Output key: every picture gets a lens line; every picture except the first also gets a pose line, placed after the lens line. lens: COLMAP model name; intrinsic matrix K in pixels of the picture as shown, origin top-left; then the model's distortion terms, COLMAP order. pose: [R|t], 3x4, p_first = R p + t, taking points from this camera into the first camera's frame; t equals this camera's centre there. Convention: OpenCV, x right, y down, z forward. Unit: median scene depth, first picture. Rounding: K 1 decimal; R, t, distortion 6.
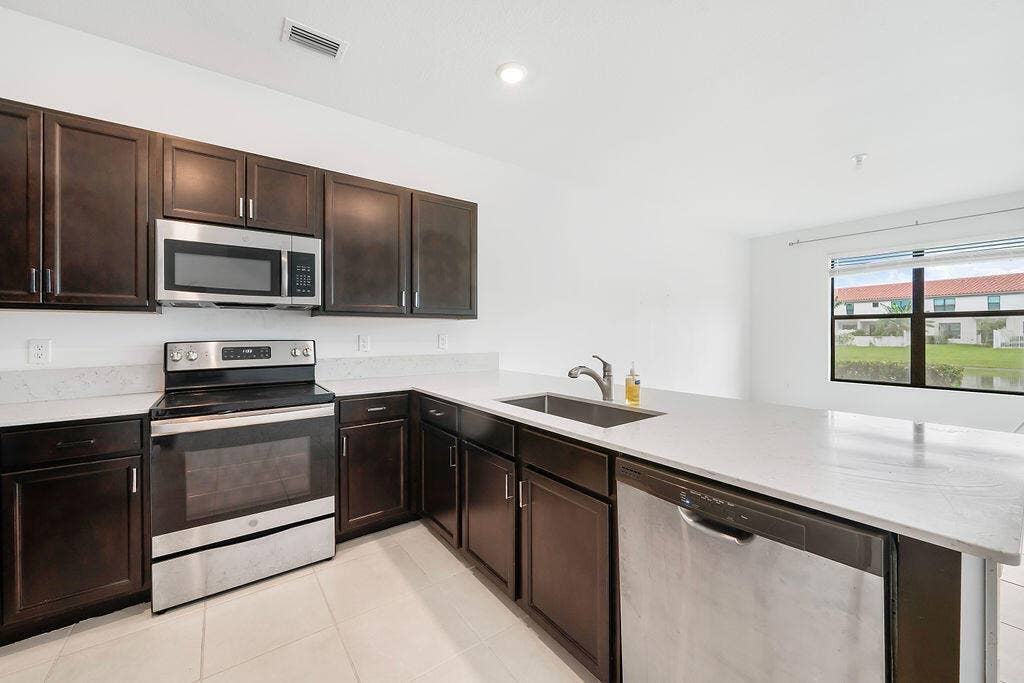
lens RADIAL K [[389.5, 0, 507.2], [0, 389.5, 336.8], [0, 0, 1]] dist [-0.009865, -0.000523]
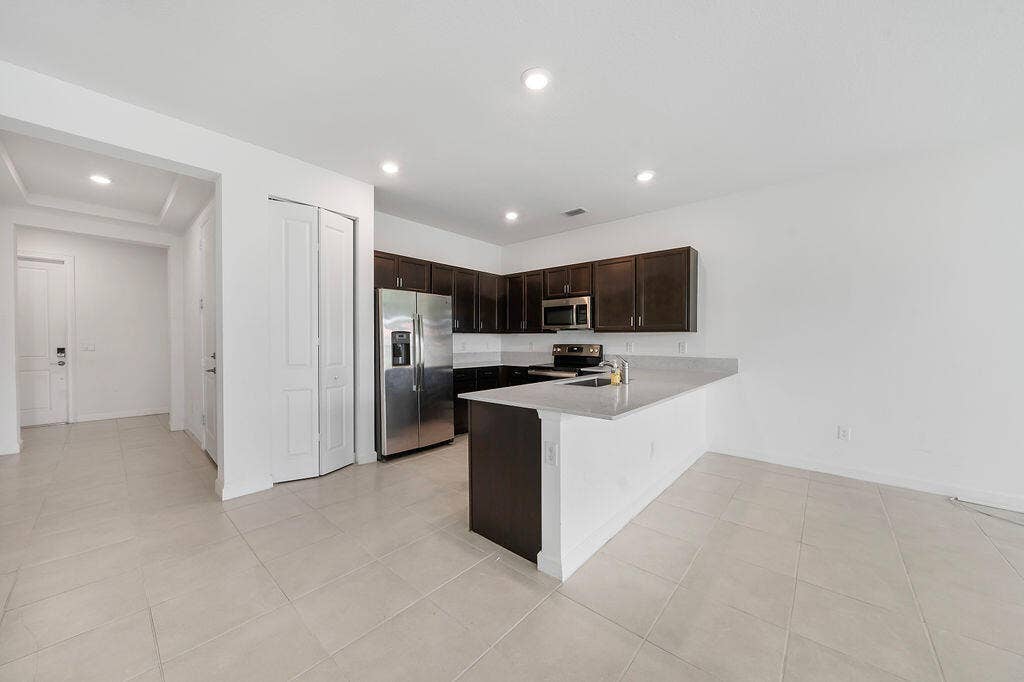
lens RADIAL K [[360.3, 0, 515.7], [0, 360.3, 345.0], [0, 0, 1]] dist [-0.006885, -0.000812]
pose [[0.232343, 0.020037, -0.972428, 1.366831], [-0.011871, 0.999772, 0.017764, -0.018415], [0.972561, 0.007416, 0.232528, 0.160973]]
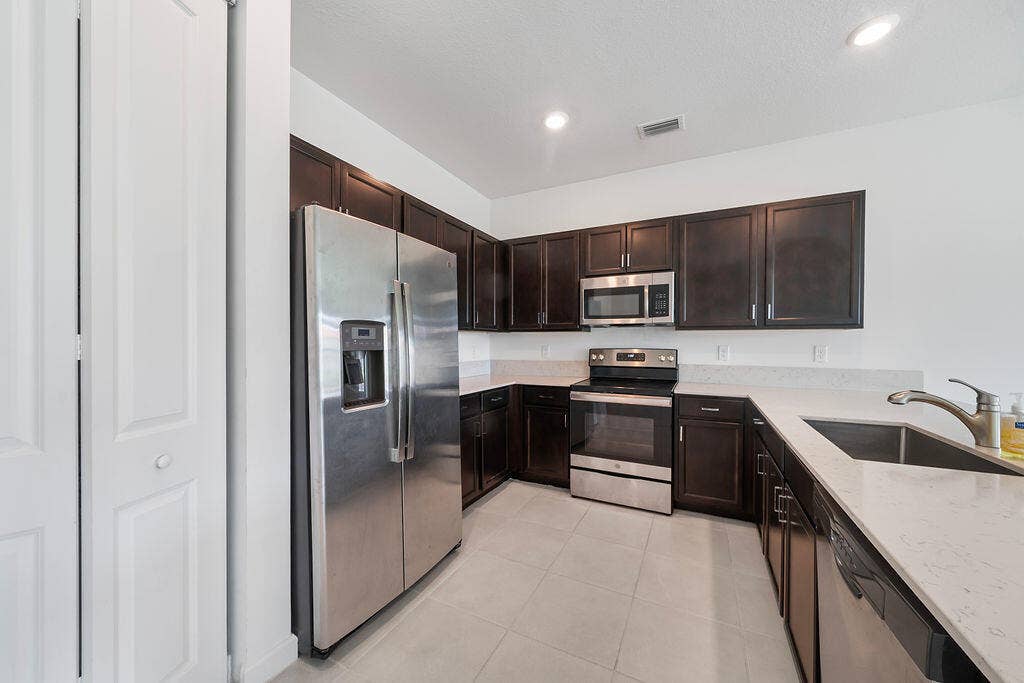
lens RADIAL K [[360.3, 0, 516.5], [0, 360.3, 348.4], [0, 0, 1]] dist [-0.006885, -0.000812]
pose [[0.453539, 0.021114, -0.890986, 0.368641], [-0.012107, 0.999773, 0.017529, -0.009445], [0.891154, 0.002837, 0.453692, -0.015598]]
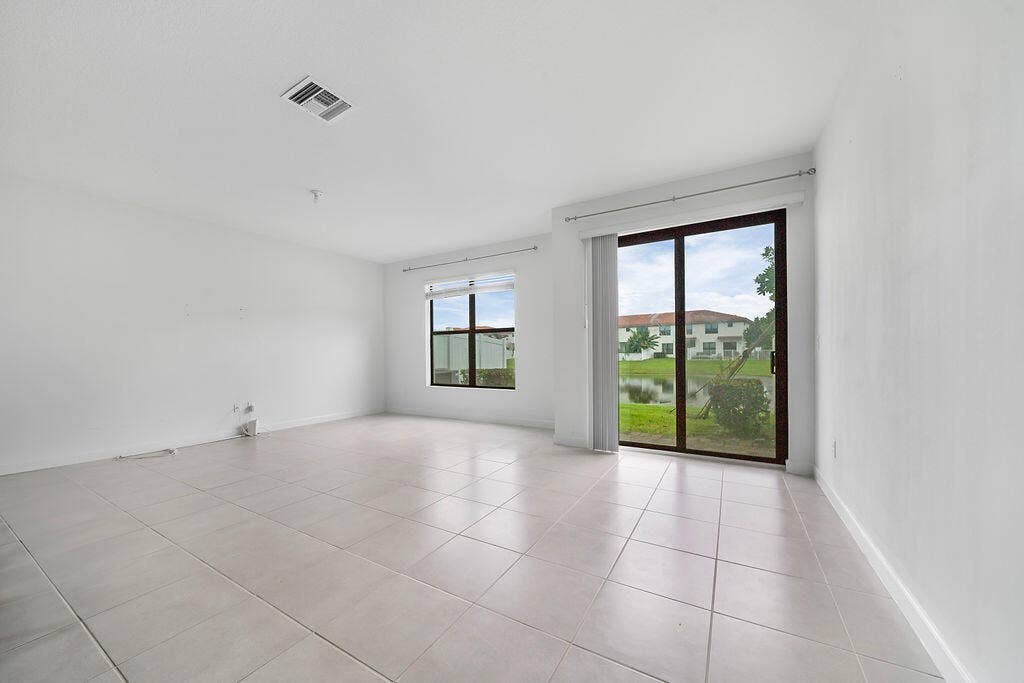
lens RADIAL K [[373.8, 0, 510.4], [0, 373.8, 350.4], [0, 0, 1]] dist [-0.010963, -0.000085]
pose [[0.914019, -0.003061, 0.405660, 1.512004], [0.008784, 0.999886, -0.012245, 0.053626], [-0.405577, 0.014755, 0.913942, -0.416857]]
